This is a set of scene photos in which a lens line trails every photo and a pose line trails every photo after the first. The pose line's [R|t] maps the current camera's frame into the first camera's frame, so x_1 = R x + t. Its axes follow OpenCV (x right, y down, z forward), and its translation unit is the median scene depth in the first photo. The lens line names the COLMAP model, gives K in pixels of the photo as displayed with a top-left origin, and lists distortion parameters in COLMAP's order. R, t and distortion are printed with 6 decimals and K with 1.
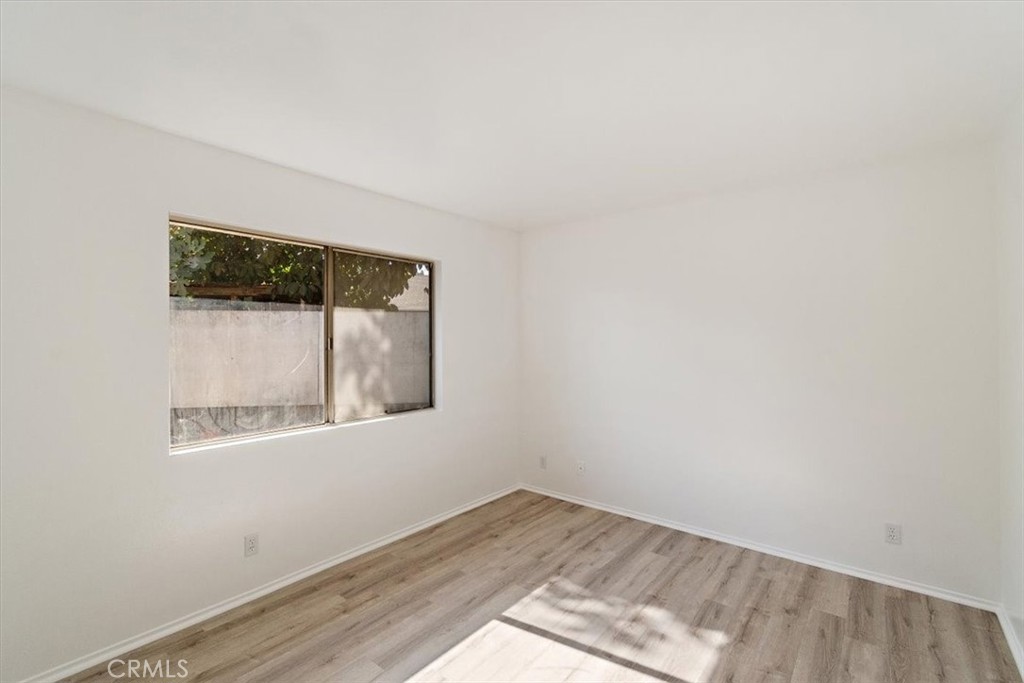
lens RADIAL K [[462.8, 0, 509.0], [0, 462.8, 338.4], [0, 0, 1]] dist [0.000673, -0.000296]
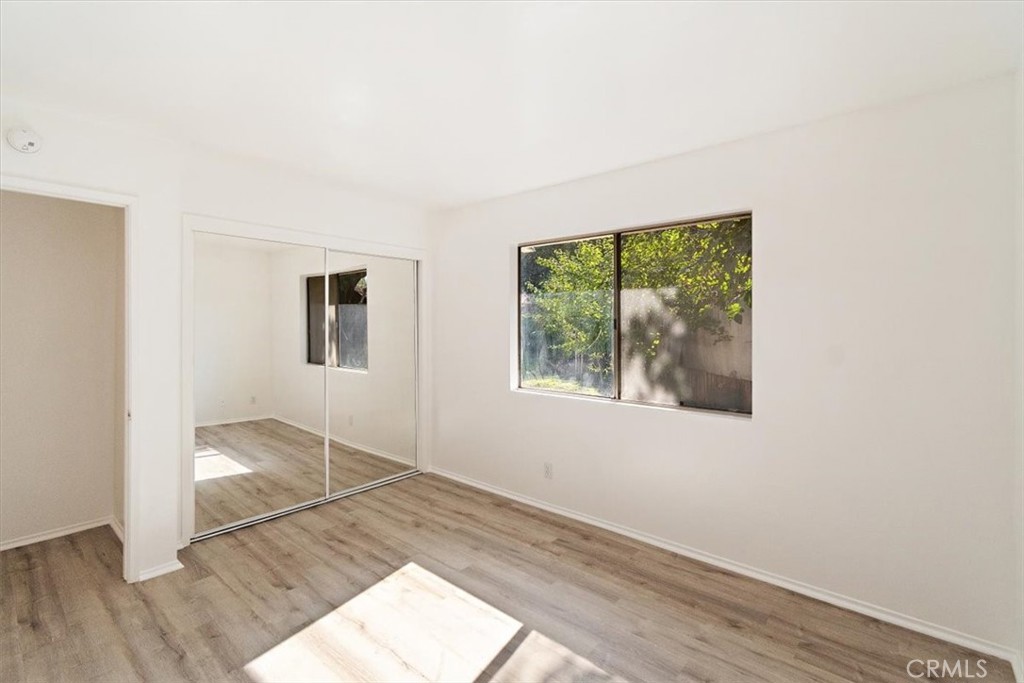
lens RADIAL K [[462.8, 0, 509.0], [0, 462.8, 340.0], [0, 0, 1]] dist [0.000673, -0.000296]
pose [[-0.033064, 0.039197, -0.998684, 0.701024], [0.000832, 0.999231, 0.039191, 0.002987], [0.999453, 0.000465, -0.033071, 0.808558]]
